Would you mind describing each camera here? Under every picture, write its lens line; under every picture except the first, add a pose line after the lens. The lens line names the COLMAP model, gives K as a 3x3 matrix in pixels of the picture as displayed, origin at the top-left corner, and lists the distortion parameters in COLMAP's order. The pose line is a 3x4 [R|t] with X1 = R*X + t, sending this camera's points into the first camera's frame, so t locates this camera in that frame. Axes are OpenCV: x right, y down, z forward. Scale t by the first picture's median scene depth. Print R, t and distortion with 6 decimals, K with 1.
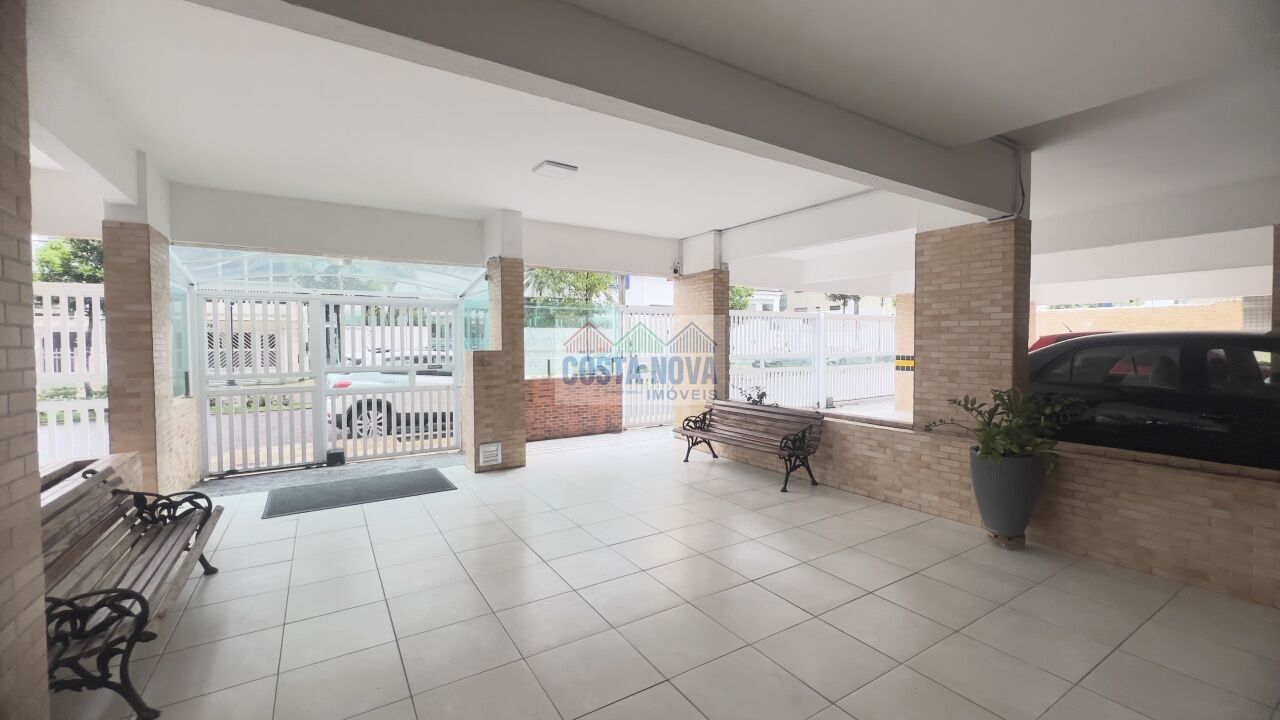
lens RADIAL K [[515.6, 0, 641.7], [0, 515.6, 355.8], [0, 0, 1]] dist [-0.001110, -0.000252]
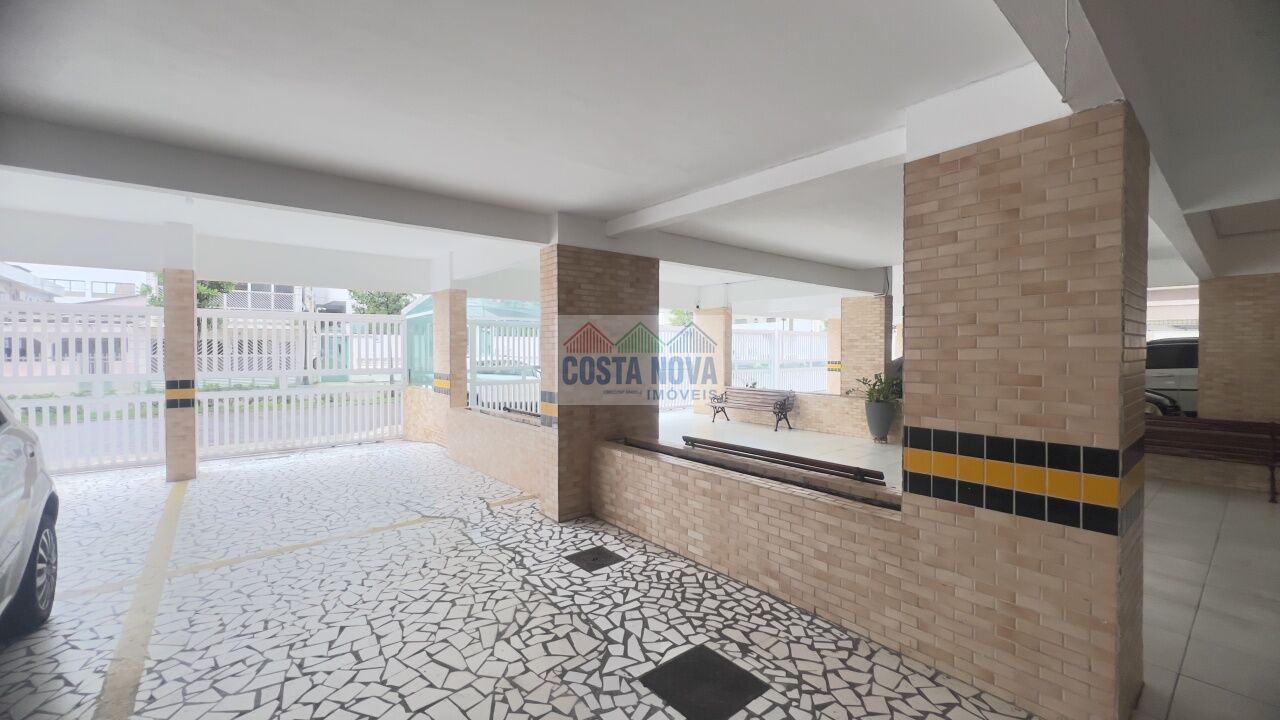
lens RADIAL K [[515.6, 0, 641.7], [0, 515.6, 355.8], [0, 0, 1]] dist [-0.001110, -0.000252]
pose [[0.992668, 0.002950, 0.120834, -0.439931], [-0.001290, 0.999904, -0.013813, 0.013114], [-0.120863, 0.013556, 0.992577, -0.818114]]
